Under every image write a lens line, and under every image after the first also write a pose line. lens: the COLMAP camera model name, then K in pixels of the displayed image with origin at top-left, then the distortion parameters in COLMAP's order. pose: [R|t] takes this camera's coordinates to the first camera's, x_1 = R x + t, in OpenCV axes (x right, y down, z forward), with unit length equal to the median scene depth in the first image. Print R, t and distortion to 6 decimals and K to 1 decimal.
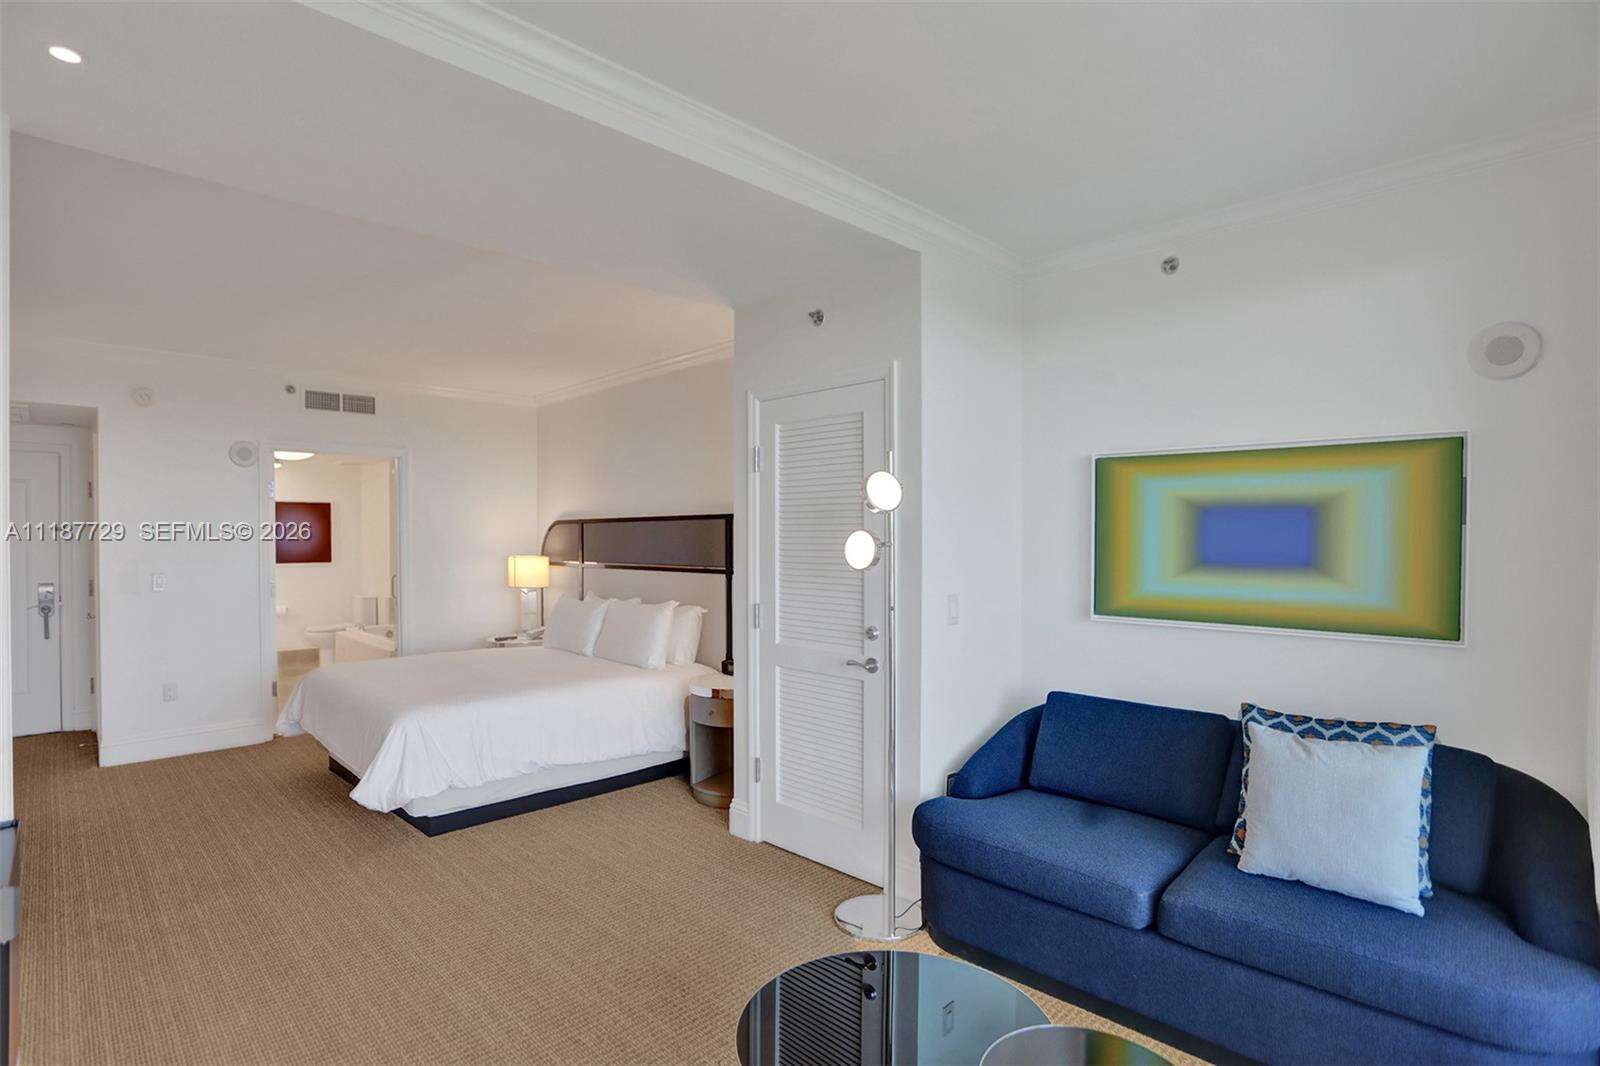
lens RADIAL K [[789.1, 0, 777.9], [0, 789.1, 541.8], [0, 0, 1]] dist [-0.068954, 0.037485]
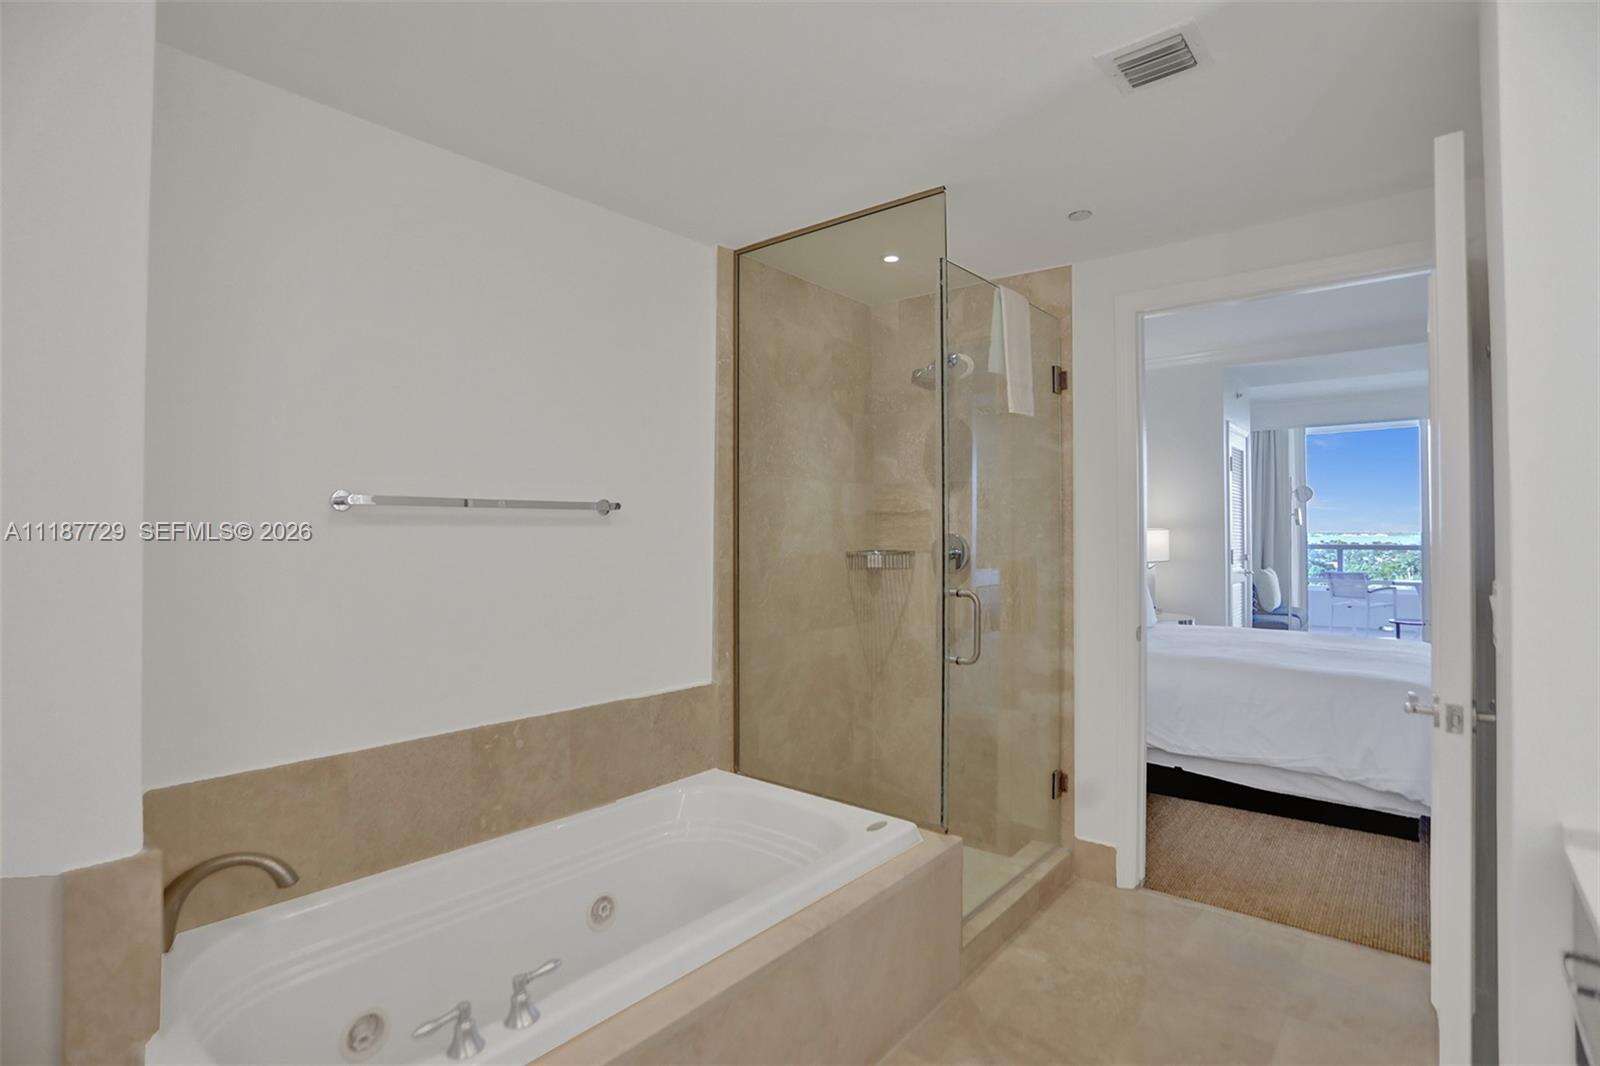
lens RADIAL K [[776.5, 0, 790.7], [0, 776.5, 522.4], [0, 0, 1]] dist [-0.060010, 0.025079]
pose [[-0.112829, 0.012663, 0.993534, -0.997162], [0.008563, 0.999894, -0.011771, 0.020218], [-0.993578, 0.007179, -0.112925, 1.380194]]
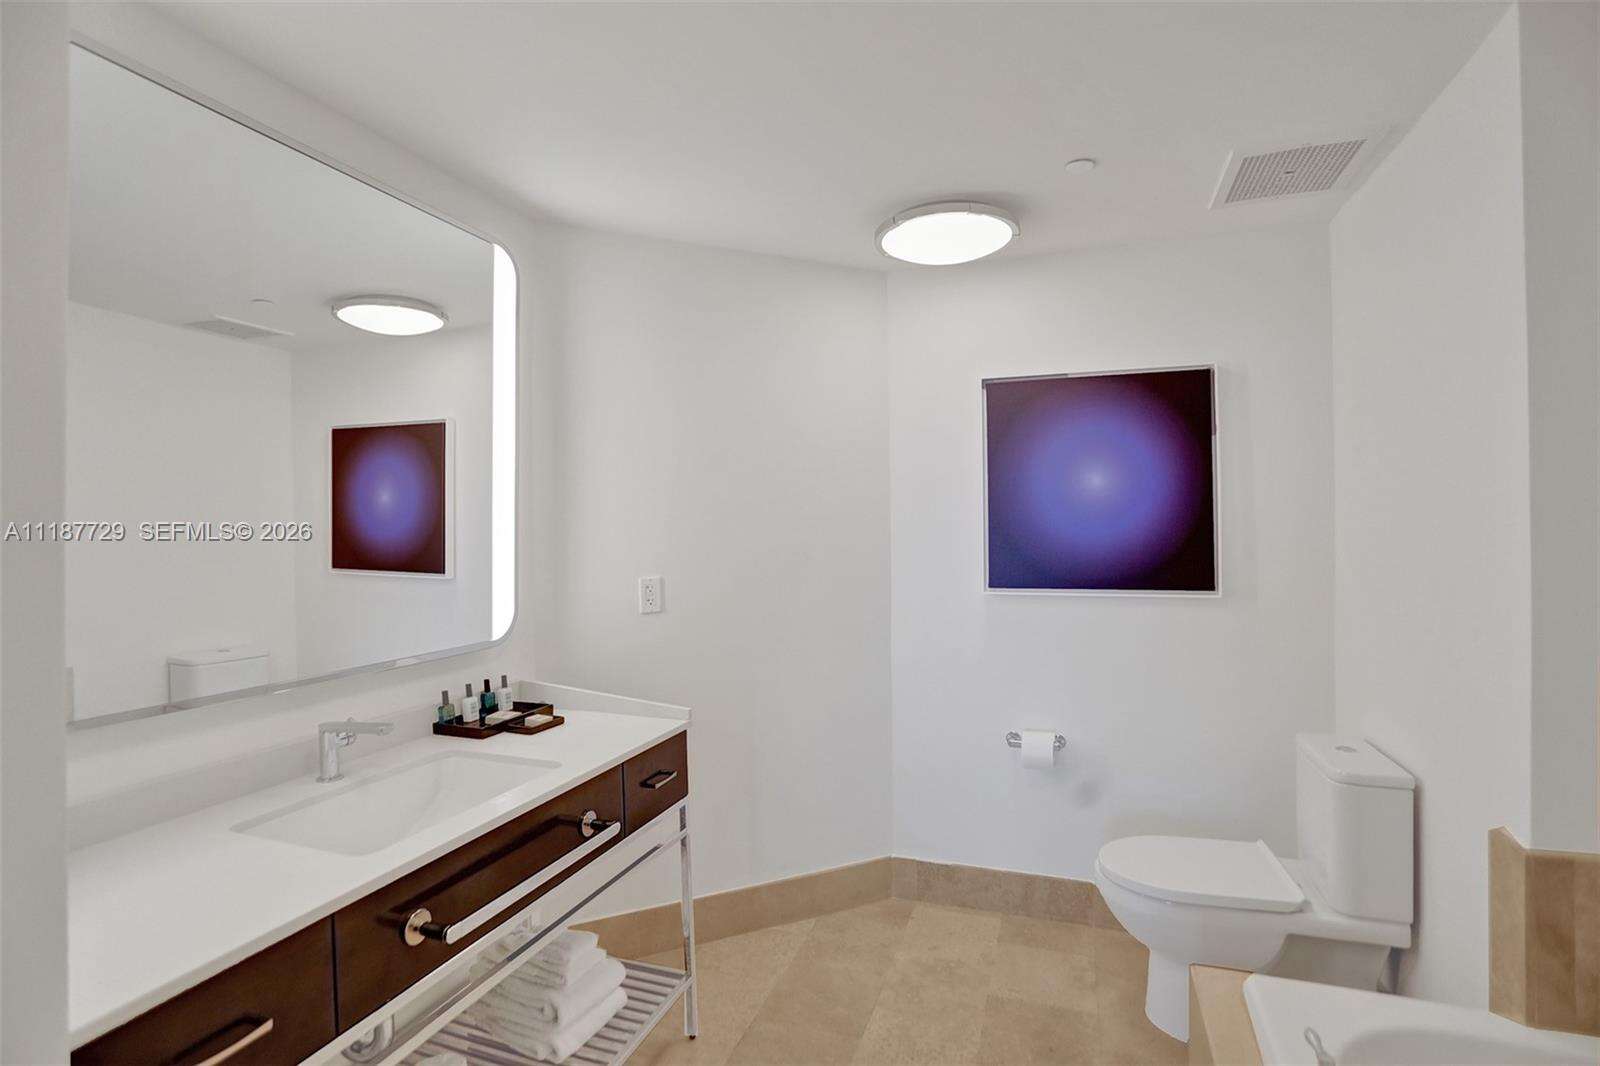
lens RADIAL K [[776.5, 0, 790.7], [0, 776.5, 522.4], [0, 0, 1]] dist [-0.060010, 0.025079]
pose [[0.444627, -0.004957, -0.895702, -0.664567], [-0.003255, 0.999969, -0.007150, 0.008834], [0.895710, 0.006095, 0.444597, 1.230763]]
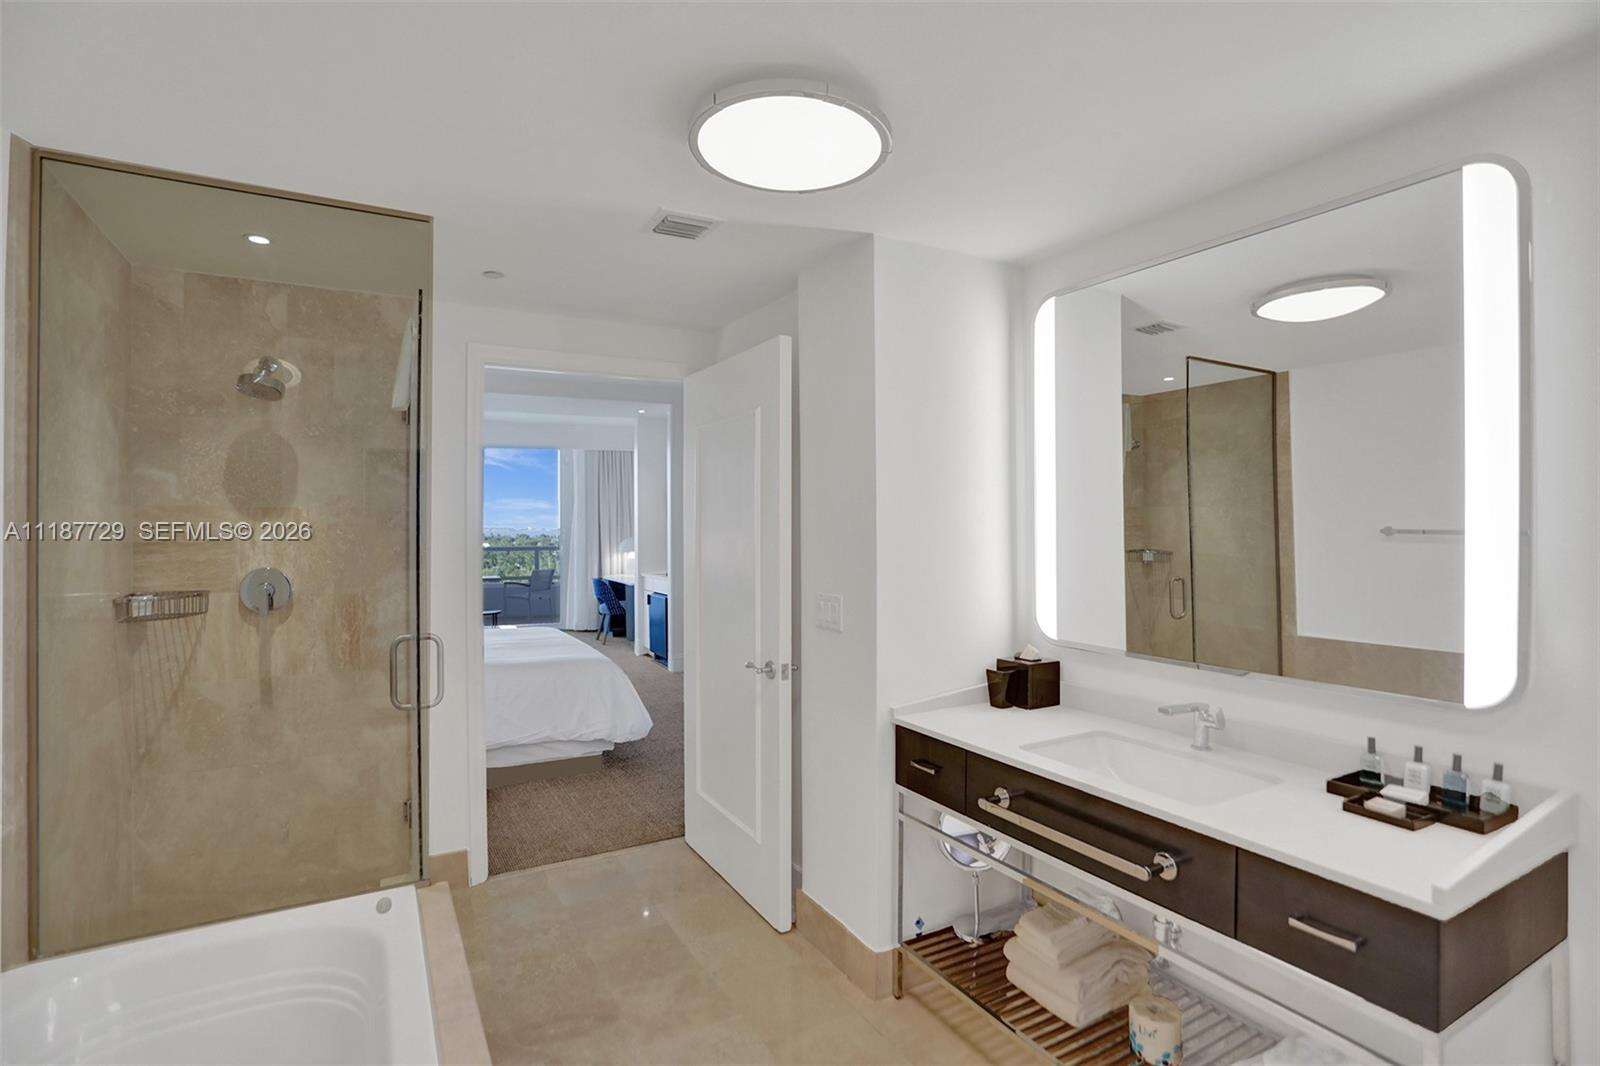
lens RADIAL K [[776.5, 0, 790.7], [0, 776.5, 522.4], [0, 0, 1]] dist [-0.060010, 0.025079]
pose [[-0.967927, 0.006509, 0.251146, -0.886744], [0.008304, 0.999947, 0.006091, -0.005124], [-0.251093, 0.007982, -0.967930, 1.573171]]
